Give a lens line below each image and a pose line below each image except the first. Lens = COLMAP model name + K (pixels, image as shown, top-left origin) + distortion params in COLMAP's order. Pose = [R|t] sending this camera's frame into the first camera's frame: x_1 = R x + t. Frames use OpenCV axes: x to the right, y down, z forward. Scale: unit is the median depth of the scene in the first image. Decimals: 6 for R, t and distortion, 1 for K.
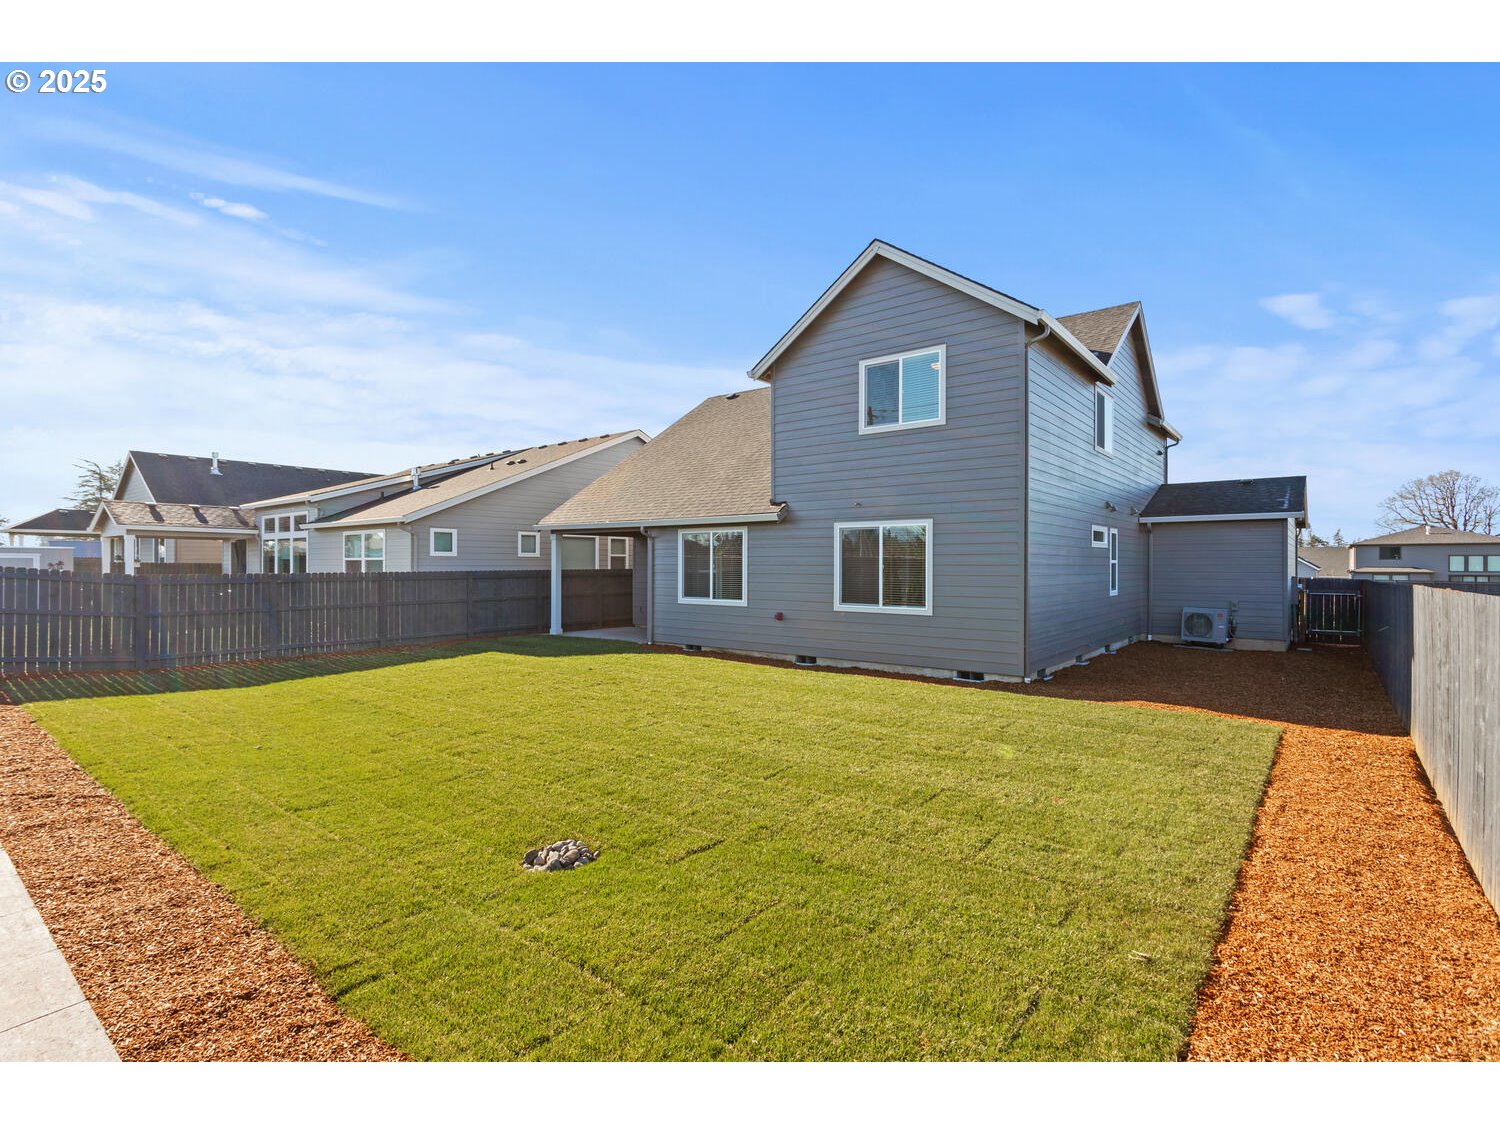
lens RADIAL K [[730.2, 0, 747.7], [0, 730.2, 565.9], [0, 0, 1]] dist [0.000838, 0.001867]
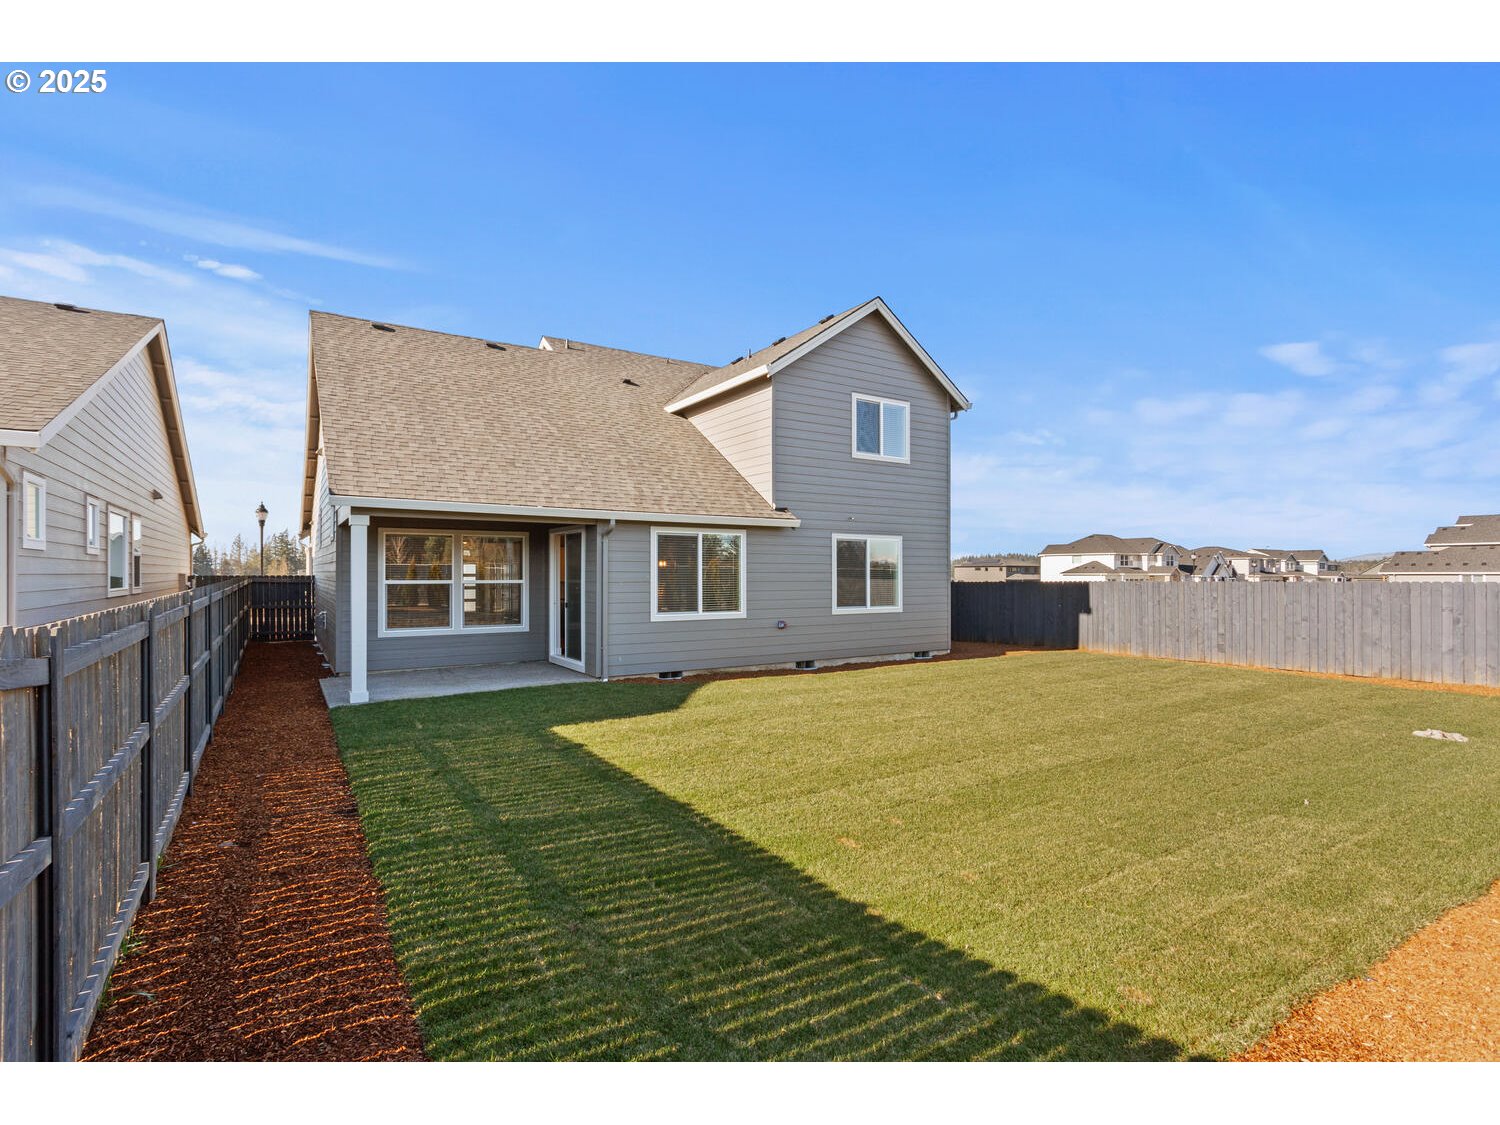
lens RADIAL K [[730.2, 0, 749.2], [0, 730.2, 567.9], [0, 0, 1]] dist [0.000838, 0.001867]
pose [[0.319841, 0.005533, 0.947455, -0.914781], [0.002541, 0.999974, -0.006697, -0.000712], [-0.947468, 0.004550, 0.319818, 0.743713]]
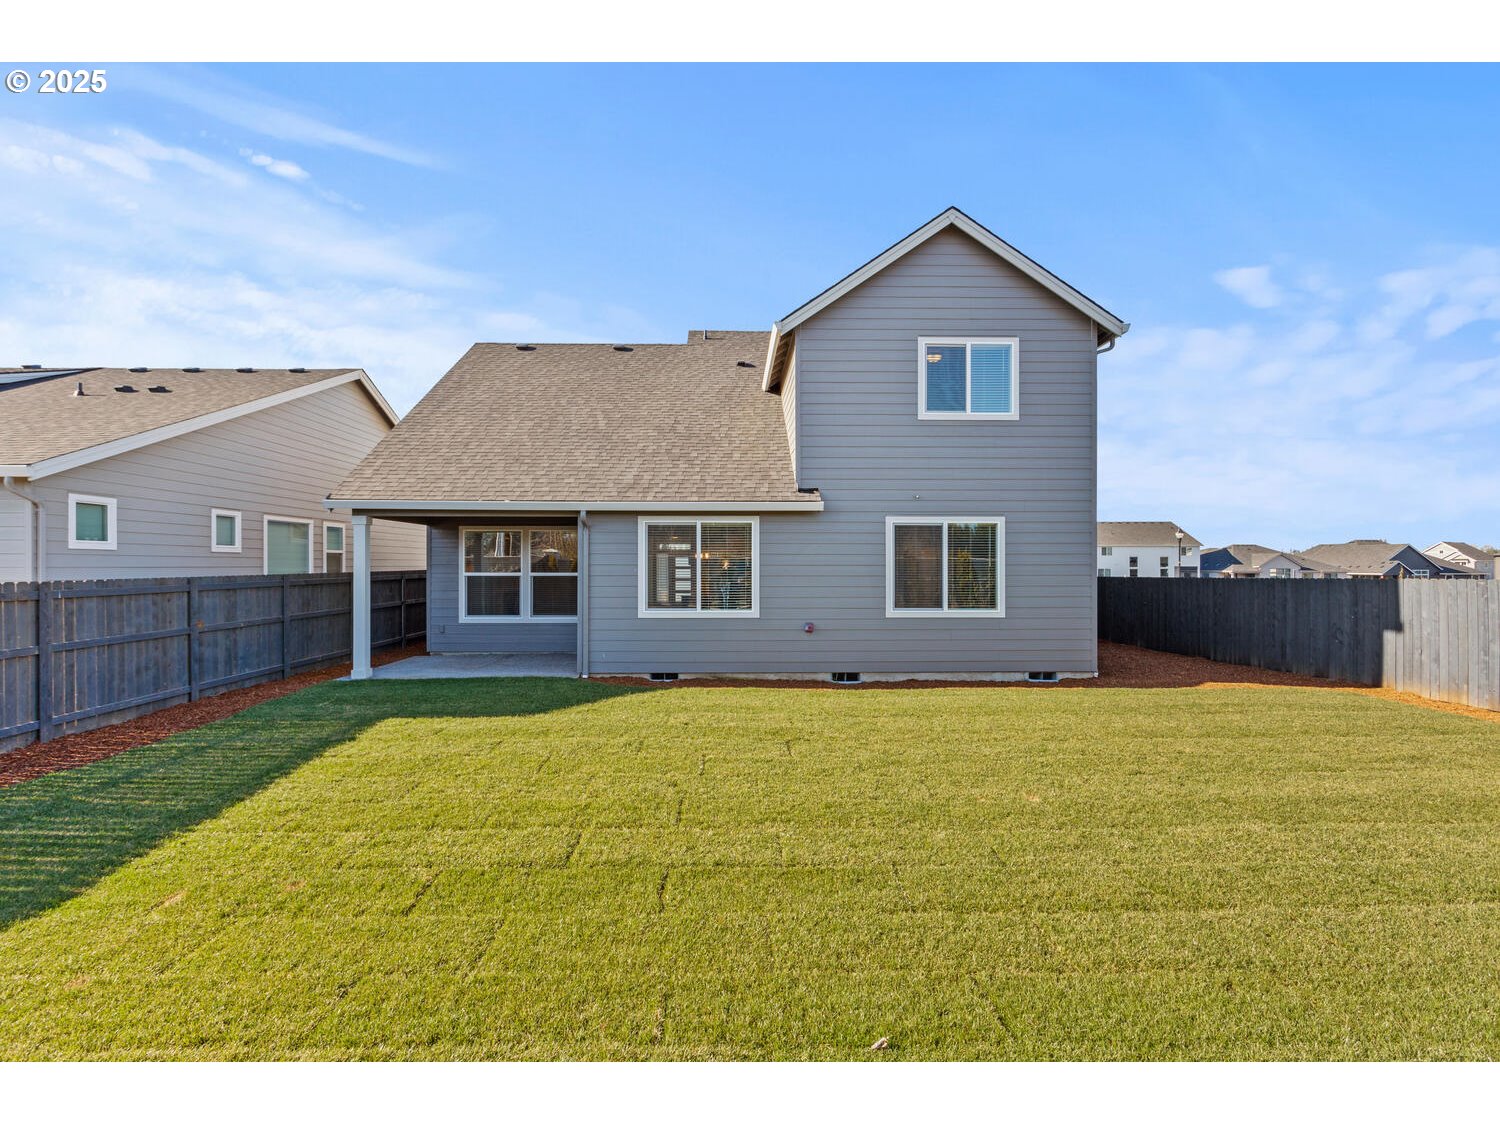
lens RADIAL K [[730.2, 0, 749.9], [0, 730.2, 565.0], [0, 0, 1]] dist [0.000838, 0.001867]
pose [[0.767458, -0.000716, 0.641099, -0.546132], [0.002614, 0.999995, -0.002012, 0.000147], [-0.641094, 0.003220, 0.767456, 0.419879]]
